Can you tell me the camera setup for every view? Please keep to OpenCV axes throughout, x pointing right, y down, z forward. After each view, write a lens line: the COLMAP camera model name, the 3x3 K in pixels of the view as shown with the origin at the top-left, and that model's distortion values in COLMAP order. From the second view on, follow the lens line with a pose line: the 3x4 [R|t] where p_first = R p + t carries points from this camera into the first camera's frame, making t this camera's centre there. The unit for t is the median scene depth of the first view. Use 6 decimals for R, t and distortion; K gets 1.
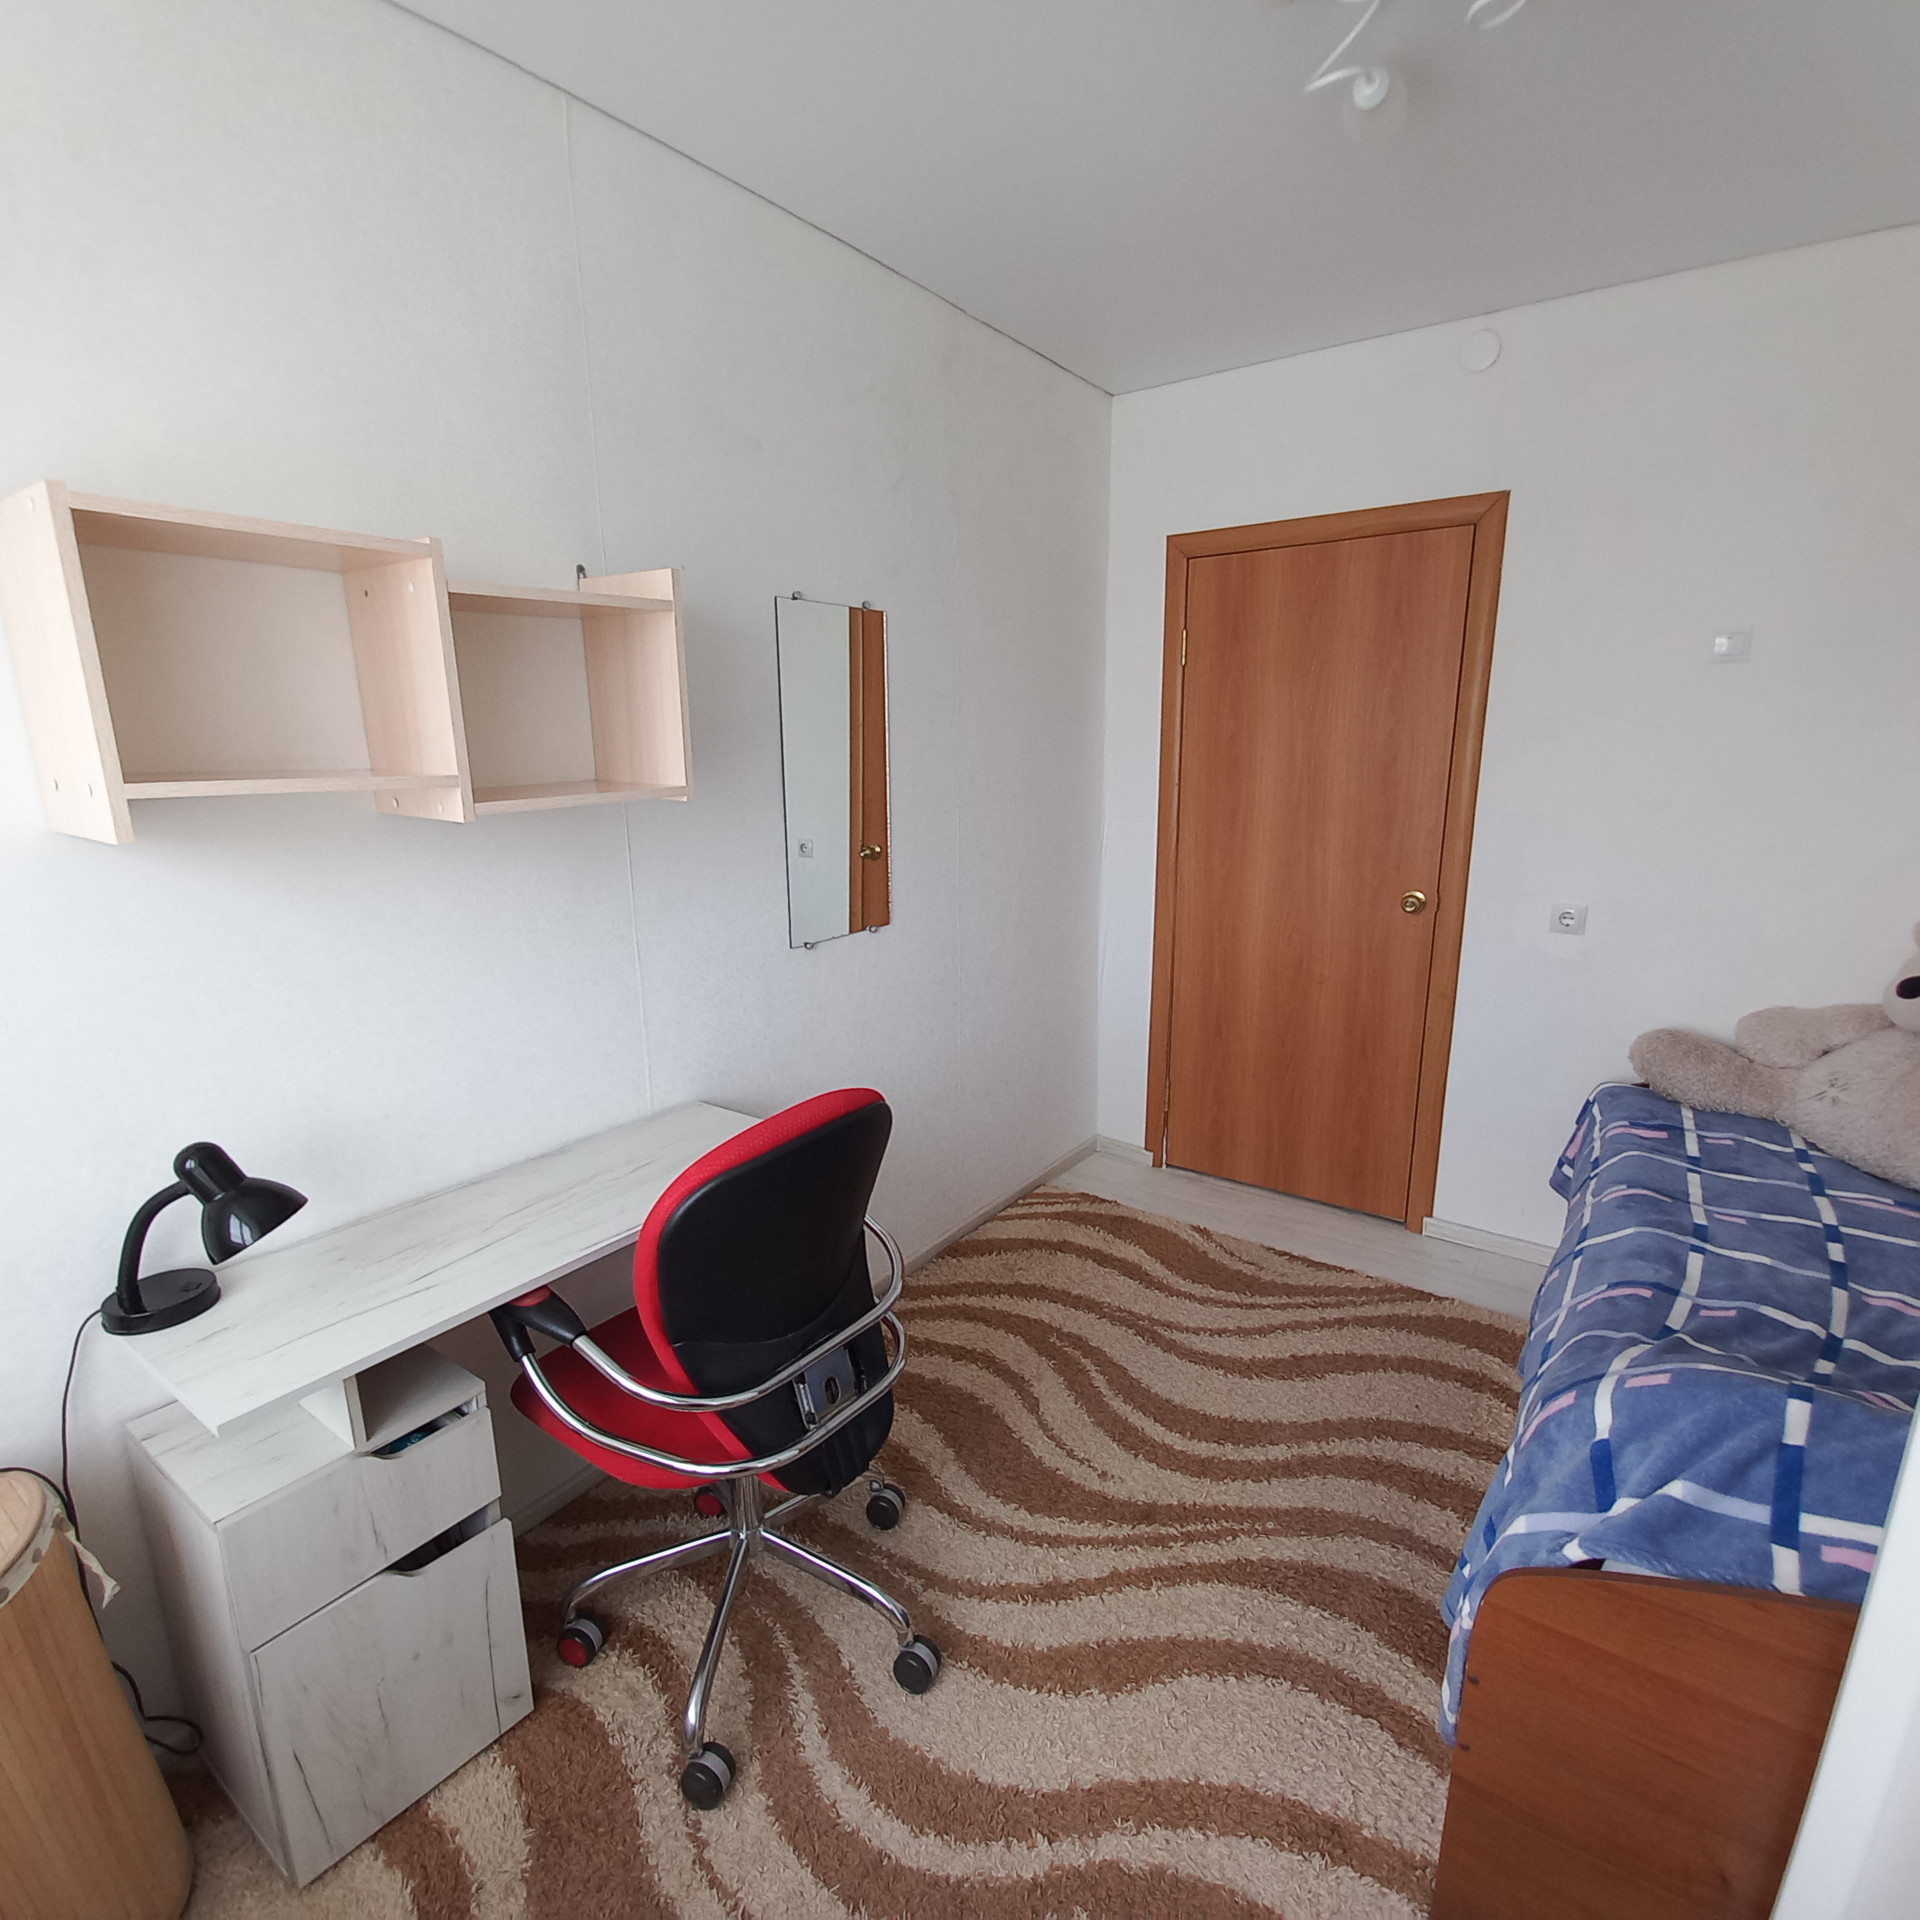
lens RADIAL K [[1006.3, 0, 974.5], [0, 1006.3, 982.4], [0, 0, 1]] dist [0.022596, -0.018621]
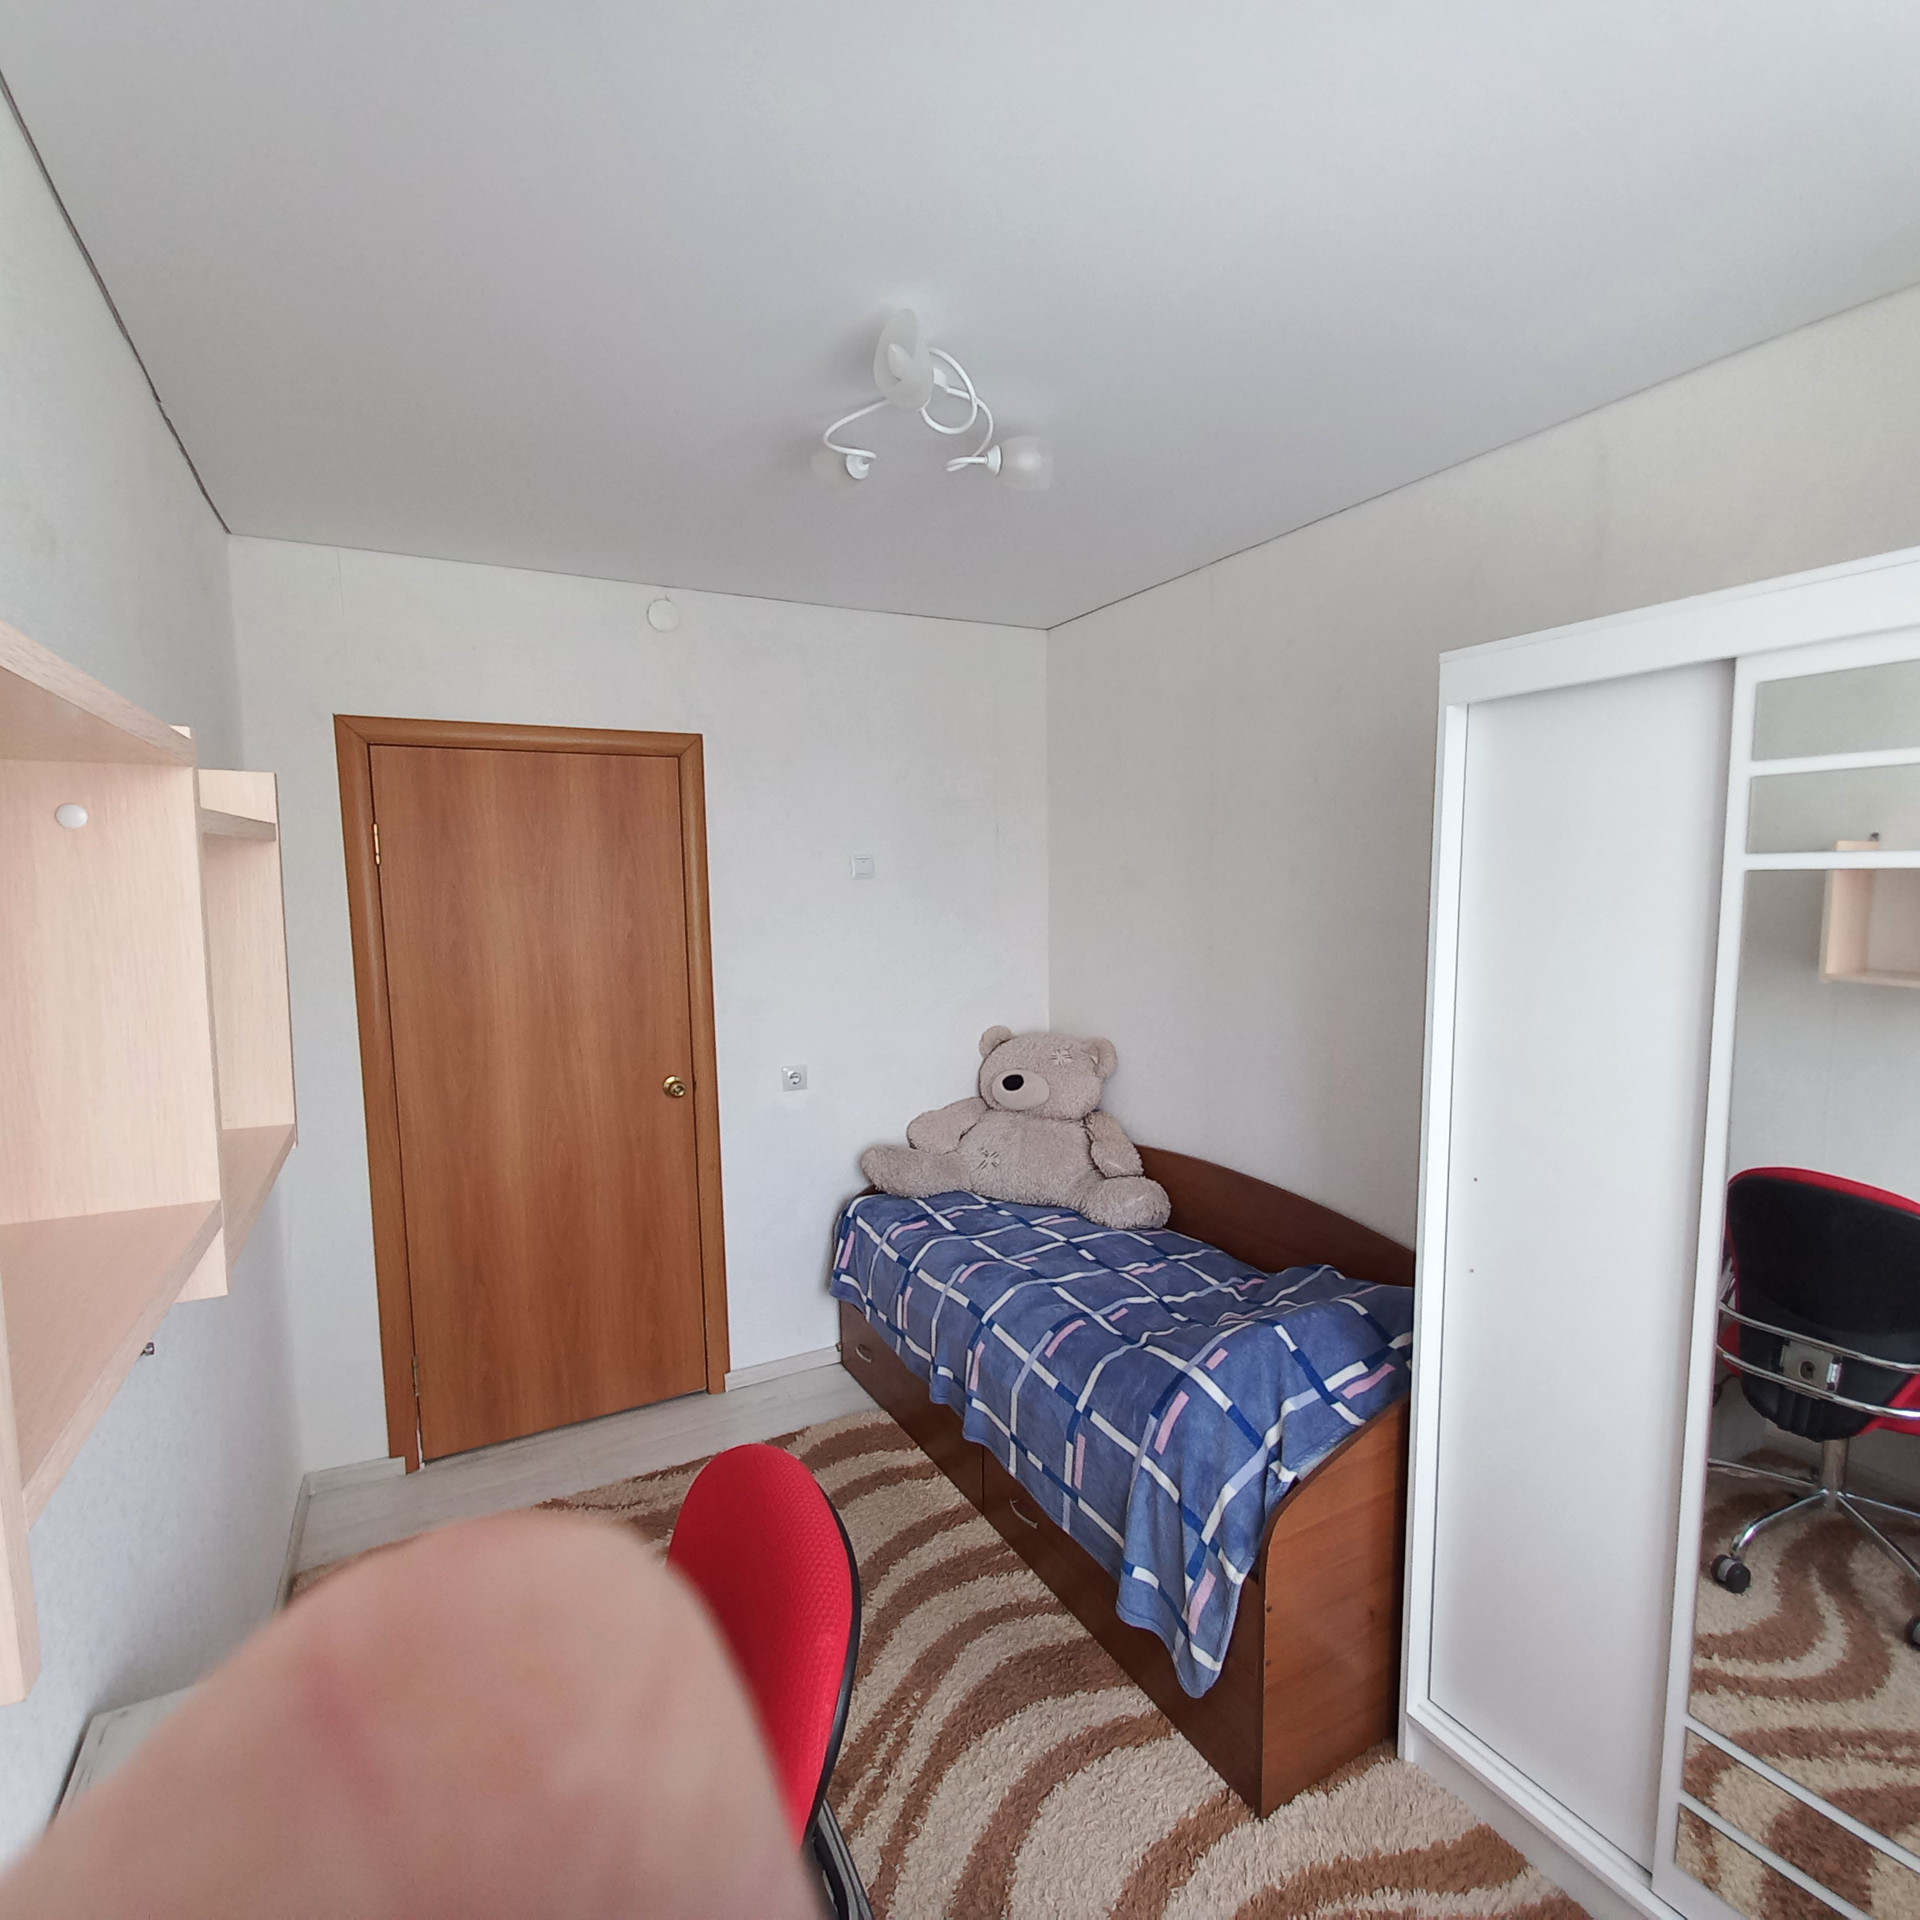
lens RADIAL K [[1006.3, 0, 974.5], [0, 1006.3, 982.4], [0, 0, 1]] dist [0.022596, -0.018621]
pose [[0.442282, -0.089144, 0.892435, -0.503672], [0.220454, 0.975326, -0.011832, -0.143561], [-0.869360, 0.201974, 0.451021, 0.298701]]
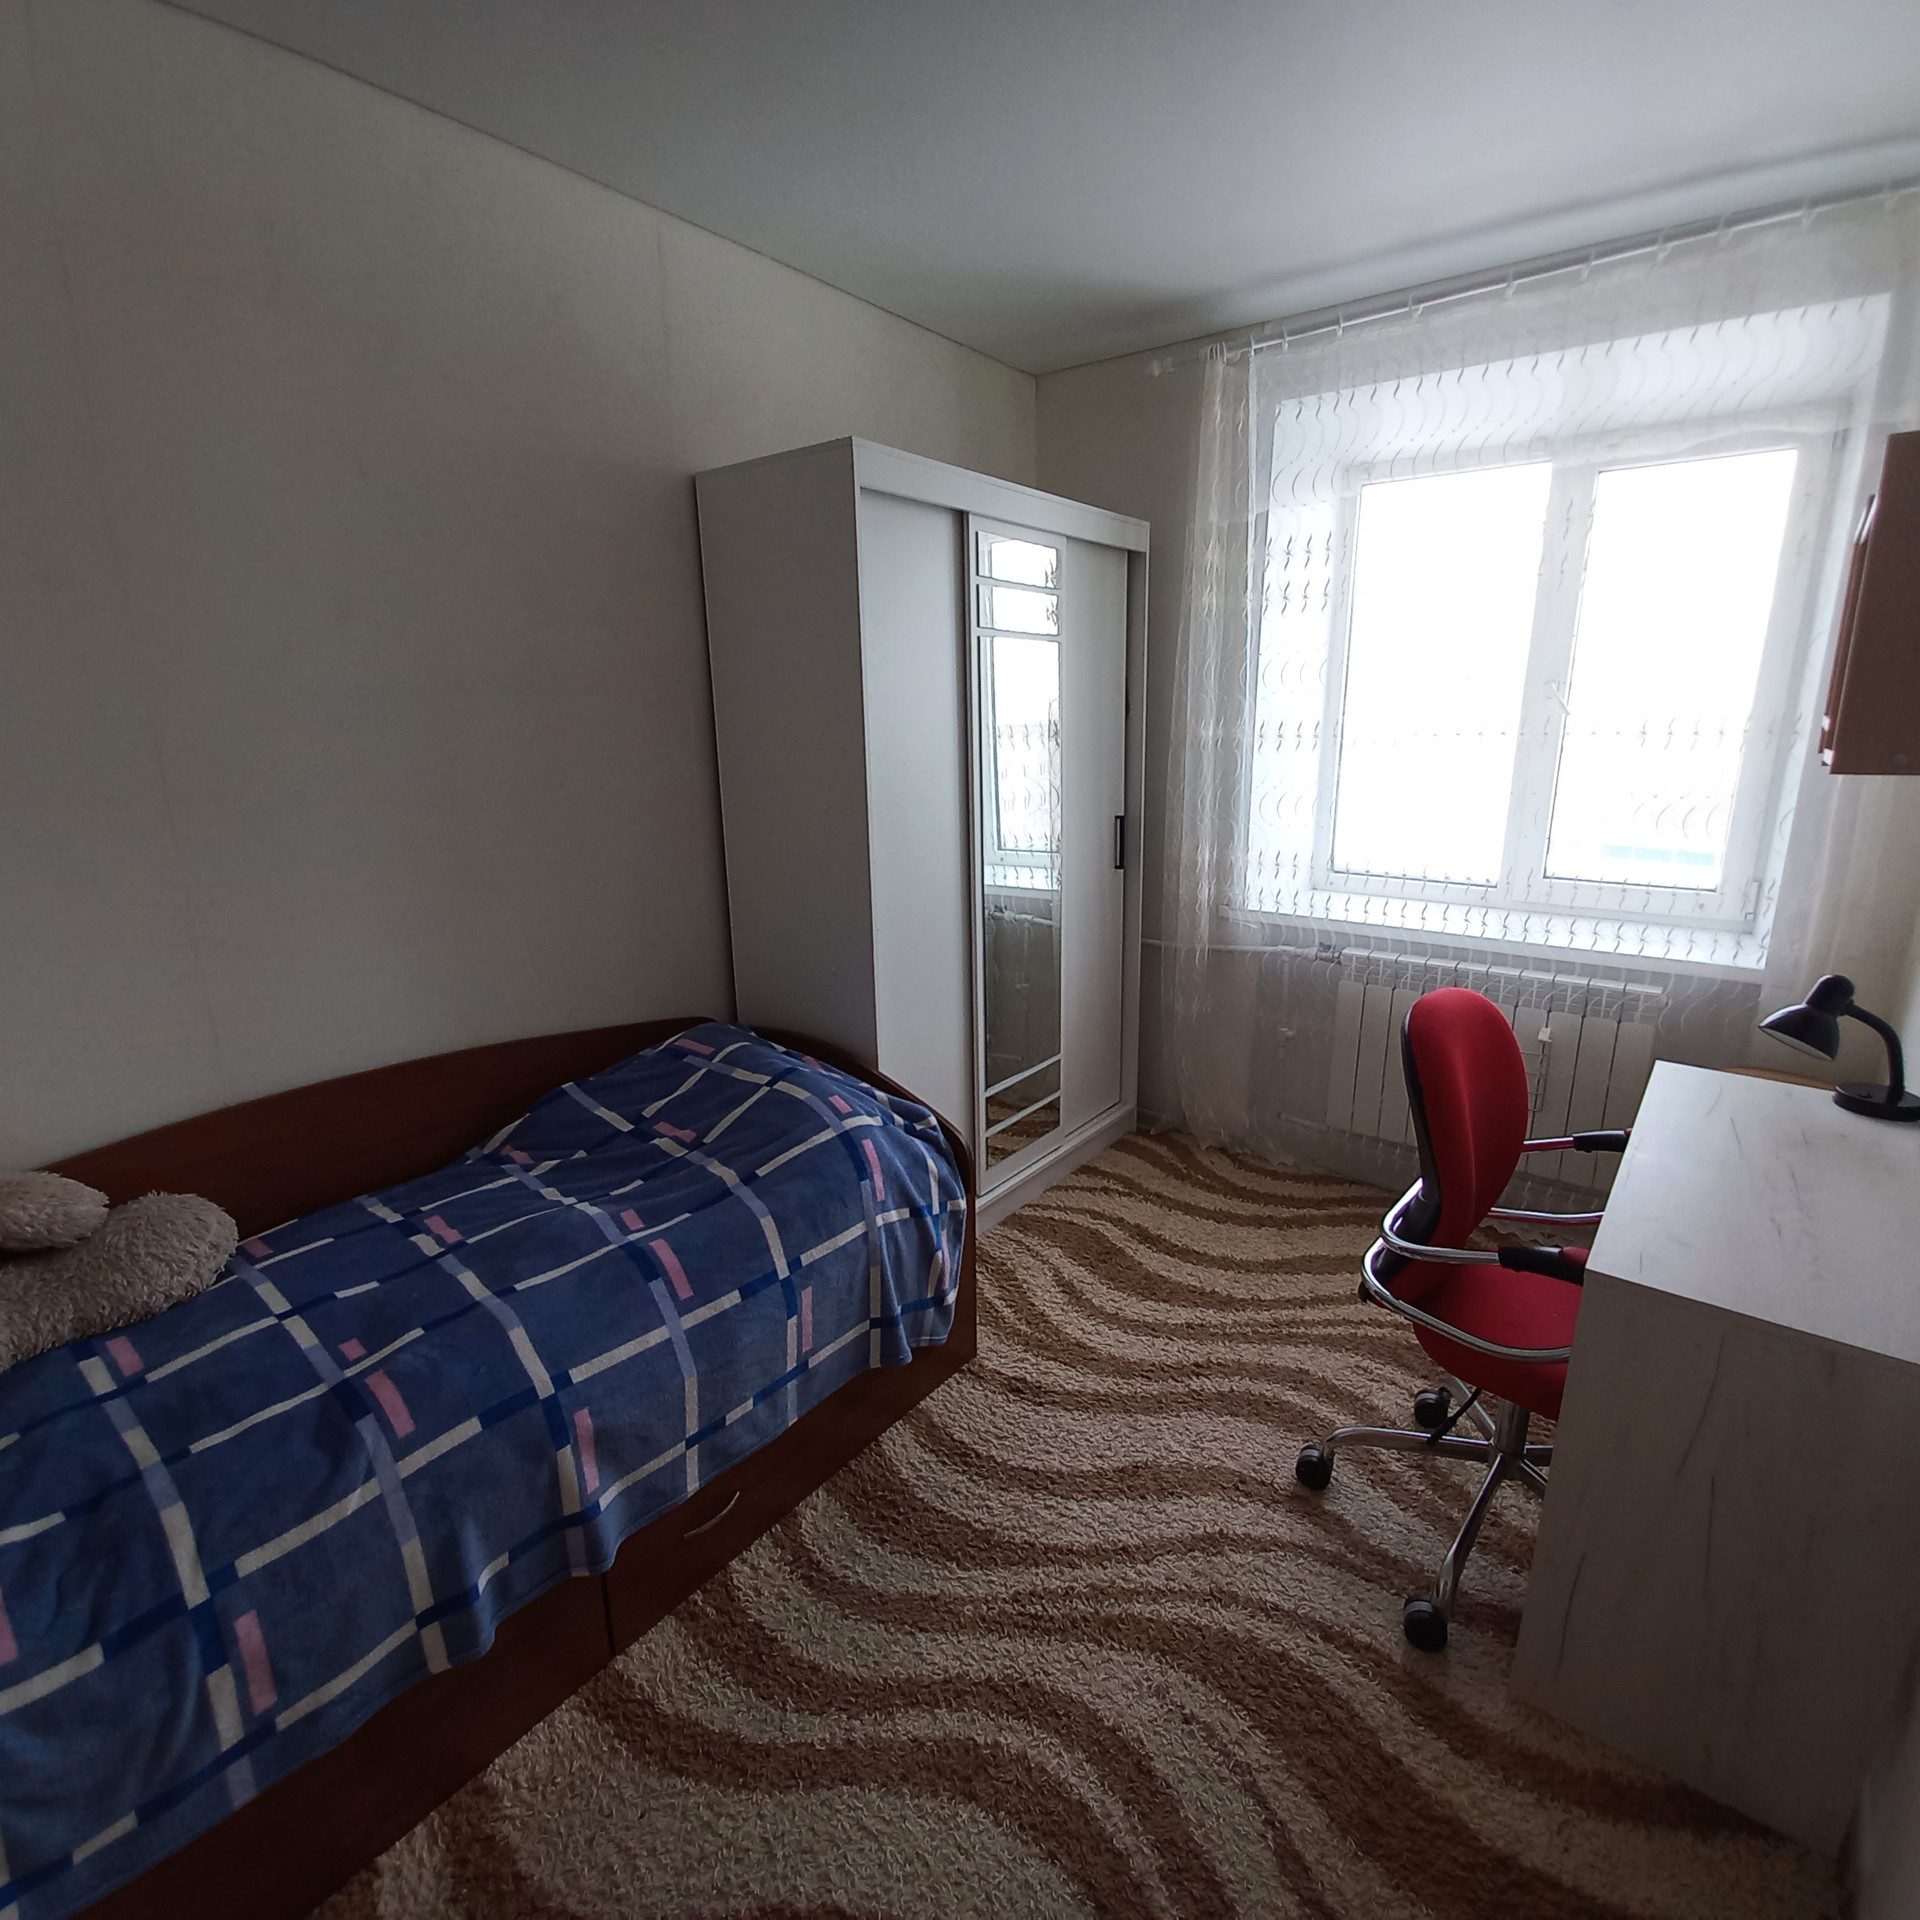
lens RADIAL K [[1006.3, 0, 974.5], [0, 1006.3, 982.4], [0, 0, 1]] dist [0.022596, -0.018621]
pose [[-0.999088, 0.002693, 0.042604, 0.226932], [0.022910, 0.875937, 0.481880, -0.326289], [-0.036021, 0.482417, -0.875201, 1.372559]]
